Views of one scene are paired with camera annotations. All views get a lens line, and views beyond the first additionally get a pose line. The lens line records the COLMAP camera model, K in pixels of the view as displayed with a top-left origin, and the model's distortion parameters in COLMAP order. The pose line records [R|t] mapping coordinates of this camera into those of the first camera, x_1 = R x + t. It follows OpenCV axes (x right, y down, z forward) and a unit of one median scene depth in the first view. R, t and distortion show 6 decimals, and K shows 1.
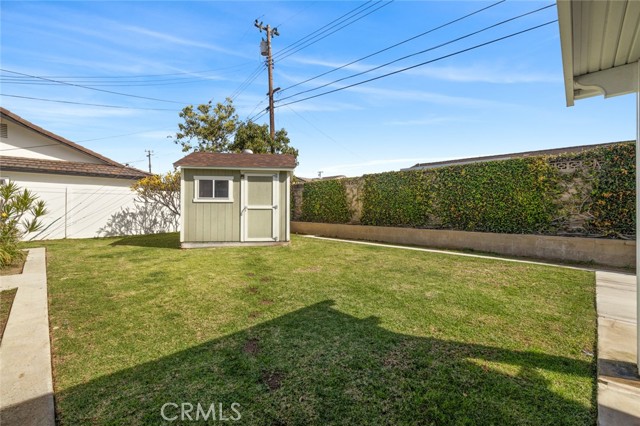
lens RADIAL K [[271.2, 0, 317.2], [0, 271.2, 204.9], [0, 0, 1]] dist [0.000485, -0.000314]
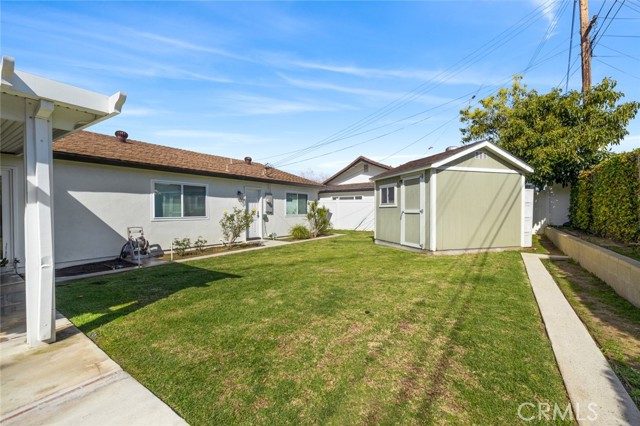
lens RADIAL K [[265.0, 0, 317.3], [0, 265.0, 213.2], [0, 0, 1]] dist [-0.001544, -0.000510]
pose [[0.168452, 0.004147, -0.985701, 0.654163], [0.017541, 0.999820, 0.007204, 0.002243], [0.985554, -0.018504, 0.168349, 0.505681]]
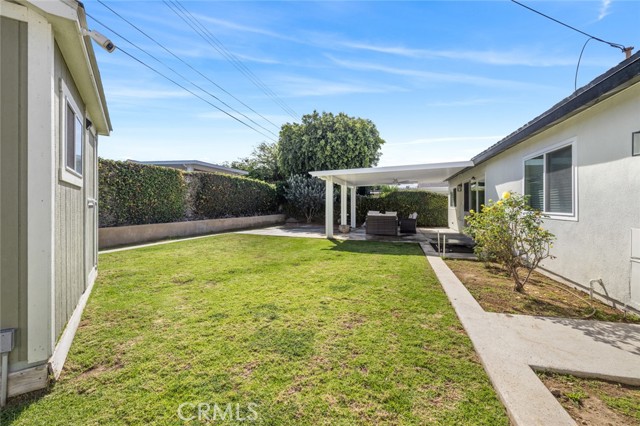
lens RADIAL K [[271.2, 0, 317.2], [0, 271.2, 204.9], [0, 0, 1]] dist [0.000485, -0.000314]
pose [[-0.479075, -0.006117, 0.877753, -0.754876], [-0.013422, 0.999910, -0.000357, 0.006266], [-0.877671, -0.011953, -0.479114, 0.879260]]
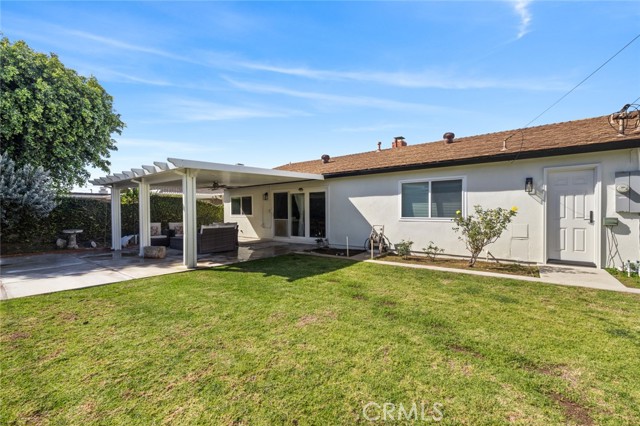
lens RADIAL K [[265.0, 0, 317.3], [0, 265.0, 213.2], [0, 0, 1]] dist [-0.001544, -0.000510]
pose [[-0.990208, 0.004405, -0.139530, 0.050638], [0.005355, 0.999965, -0.006434, 0.003152], [0.139497, -0.007118, -0.990197, 1.021885]]
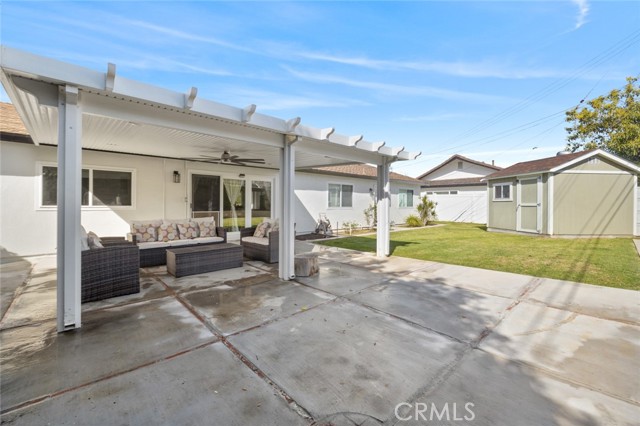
lens RADIAL K [[271.2, 0, 317.2], [0, 271.2, 204.9], [0, 0, 1]] dist [0.000485, -0.000314]
pose [[-0.047220, -0.002257, -0.998882, 1.060838], [0.007450, 0.999969, -0.002611, 0.005815], [0.998857, -0.007565, -0.047202, 0.094026]]
